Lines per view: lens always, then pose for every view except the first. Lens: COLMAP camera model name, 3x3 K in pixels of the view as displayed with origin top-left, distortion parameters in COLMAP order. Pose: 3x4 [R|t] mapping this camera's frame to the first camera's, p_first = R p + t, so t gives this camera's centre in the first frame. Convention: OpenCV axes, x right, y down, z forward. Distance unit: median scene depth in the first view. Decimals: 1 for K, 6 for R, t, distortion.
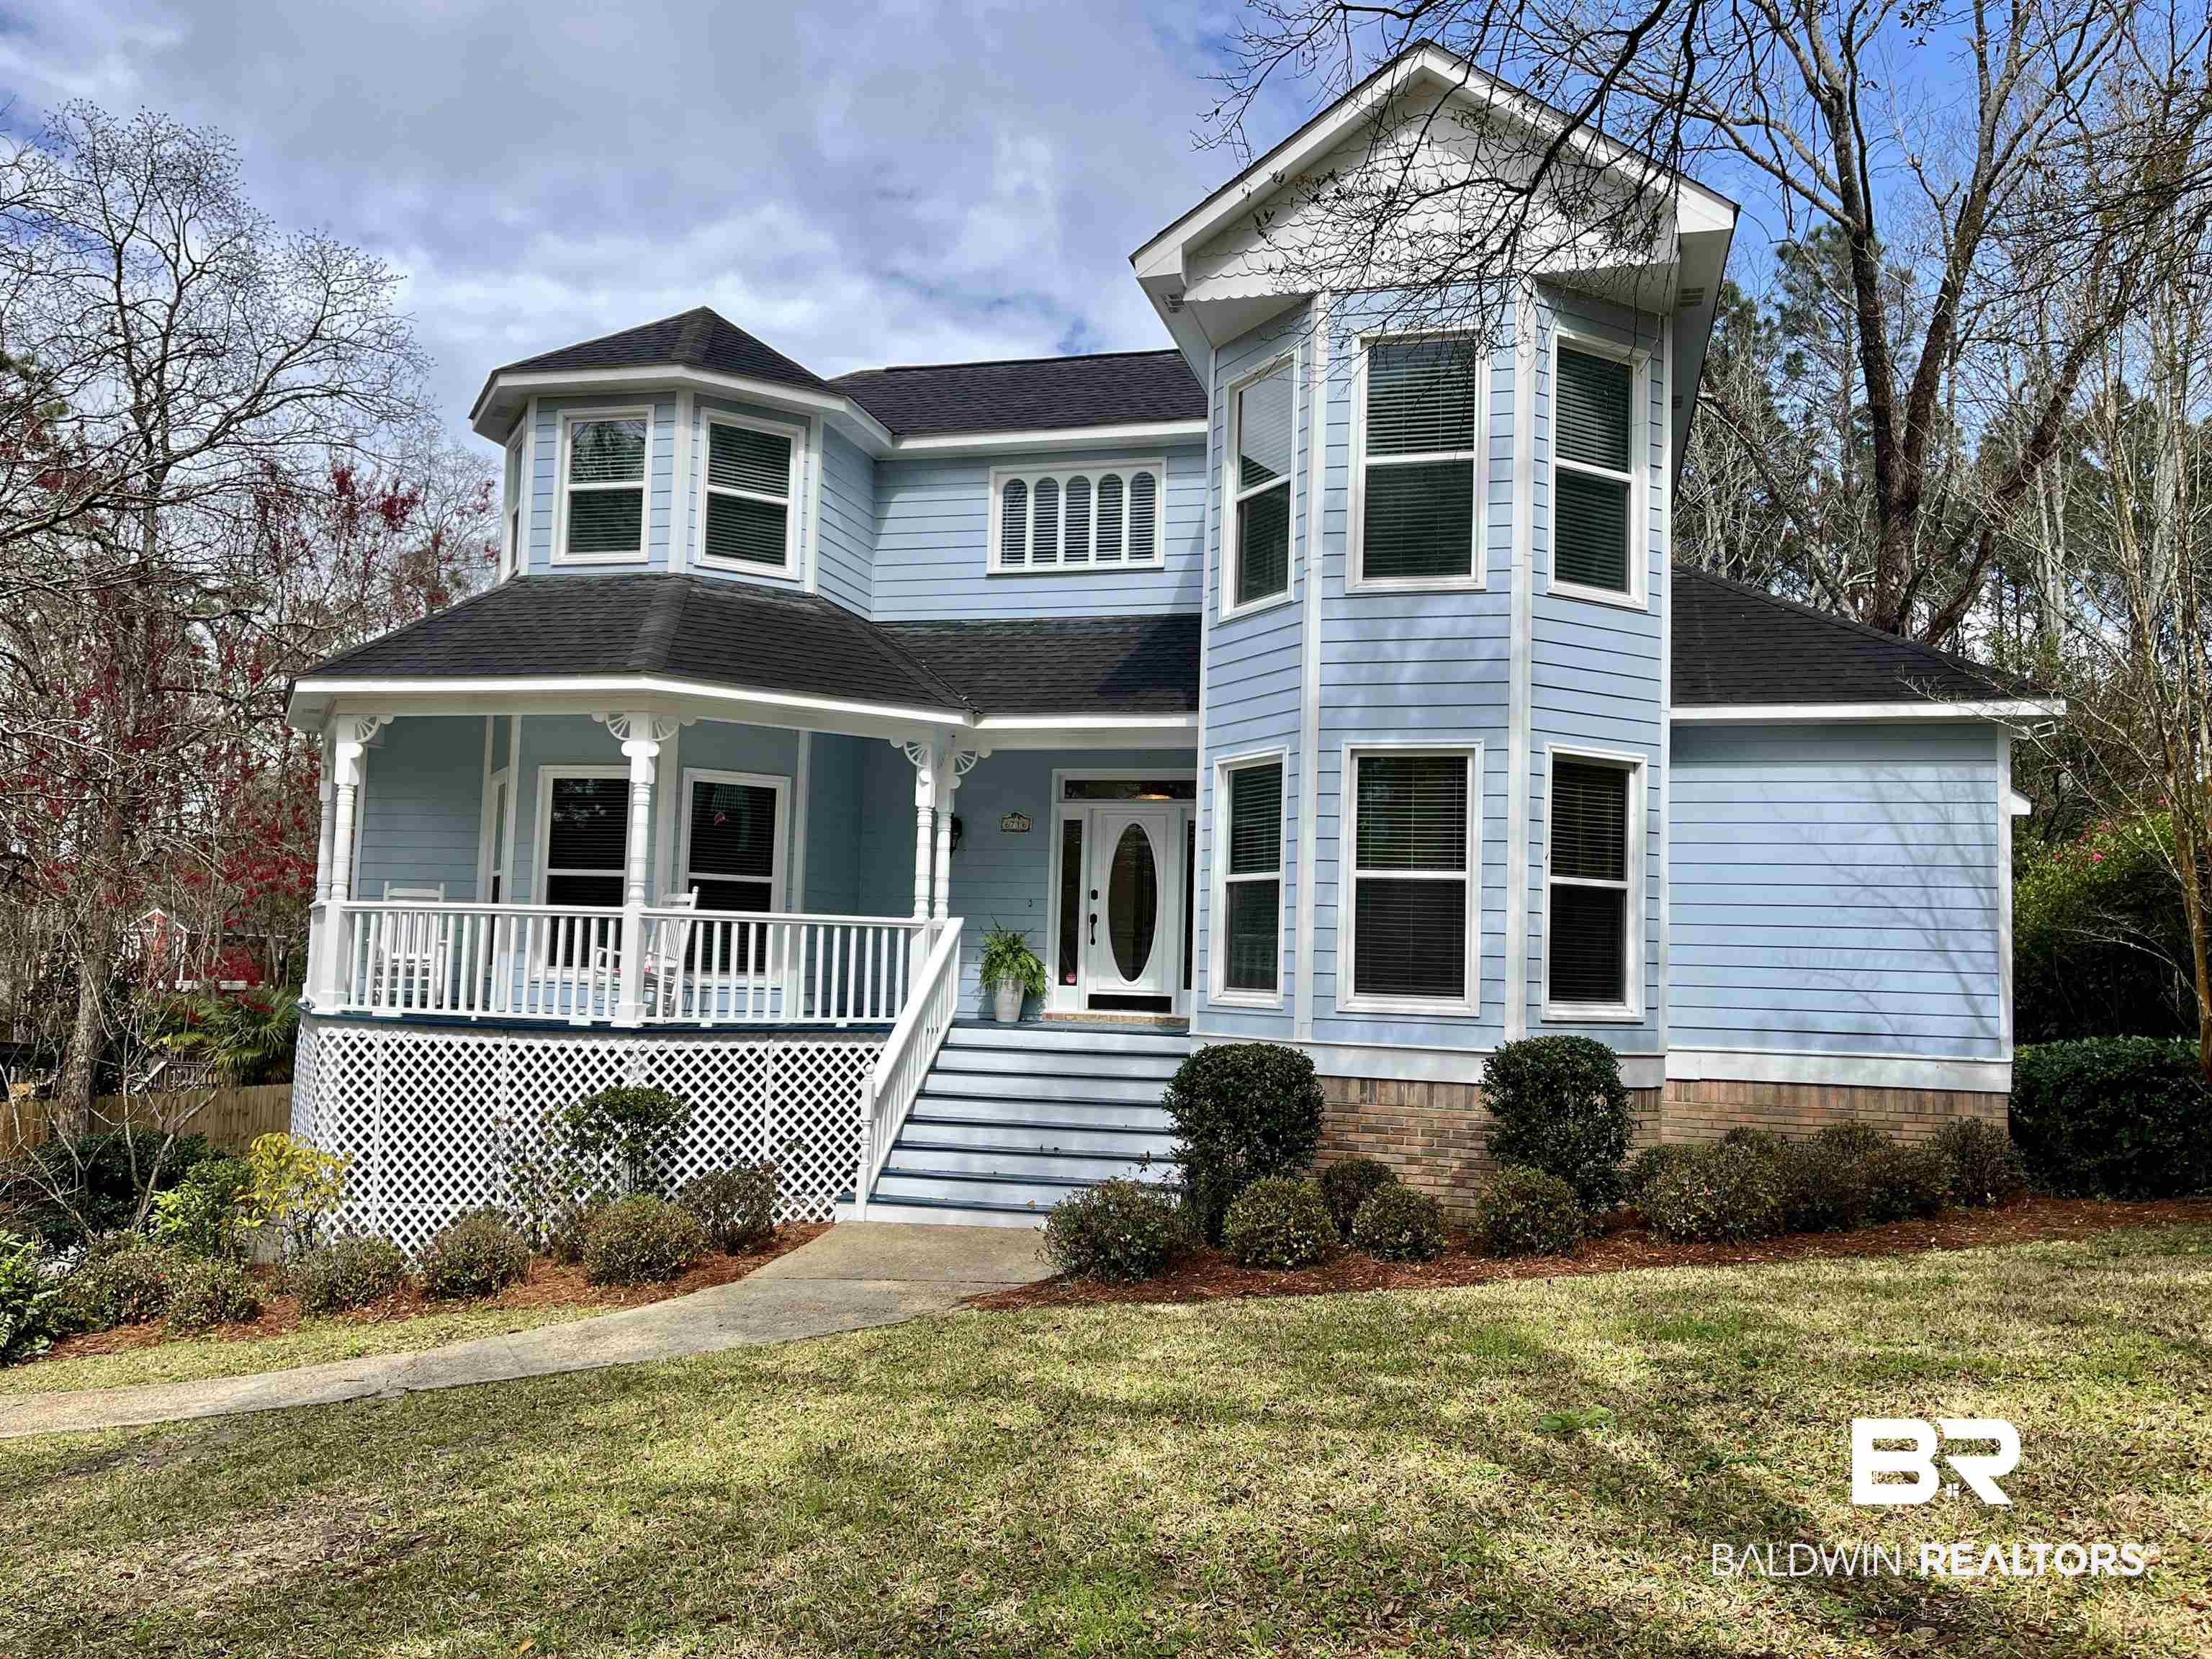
lens RADIAL K [[1696.3, 0, 1114.8], [0, 1696.3, 843.7], [0, 0, 1]] dist [0.073824, -0.096053]
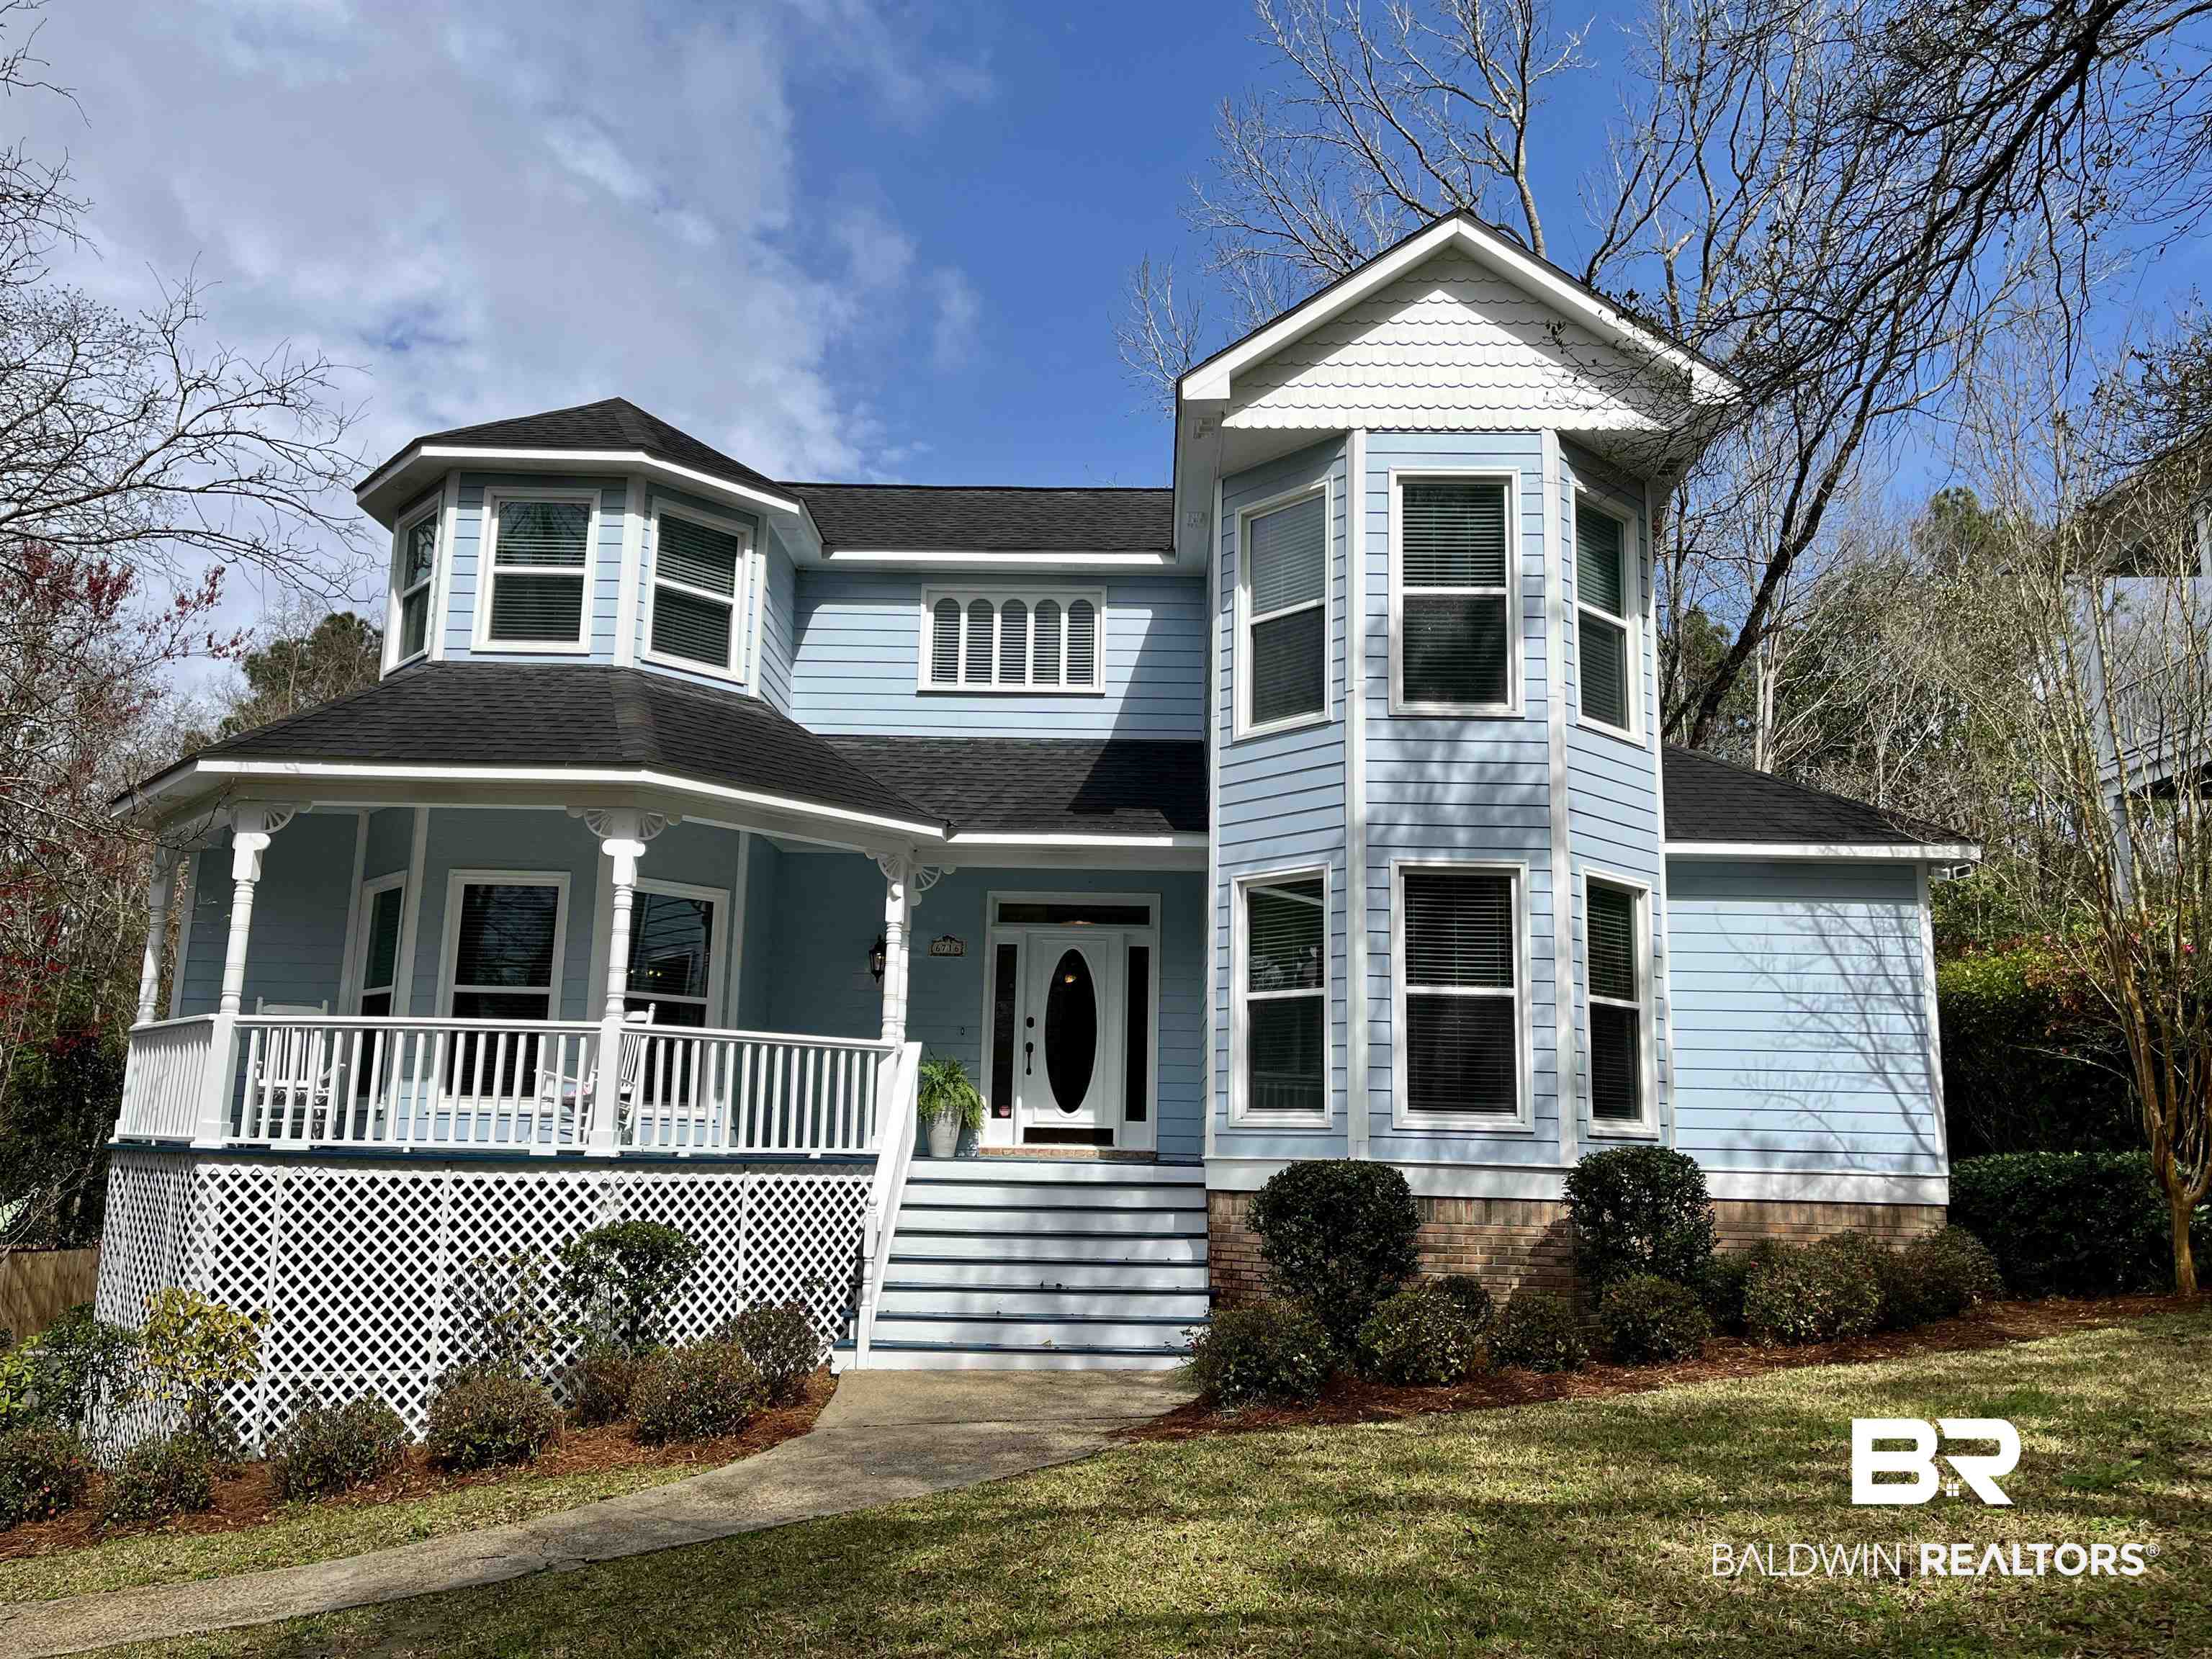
lens RADIAL K [[1696.3, 0, 1111.8], [0, 1696.3, 836.5], [0, 0, 1]] dist [0.073824, -0.096053]
pose [[0.970198, 0.036200, 0.239593, -0.237258], [-0.010667, 0.994200, -0.107018, 0.032415], [-0.242077, 0.101273, 0.964957, 0.053256]]
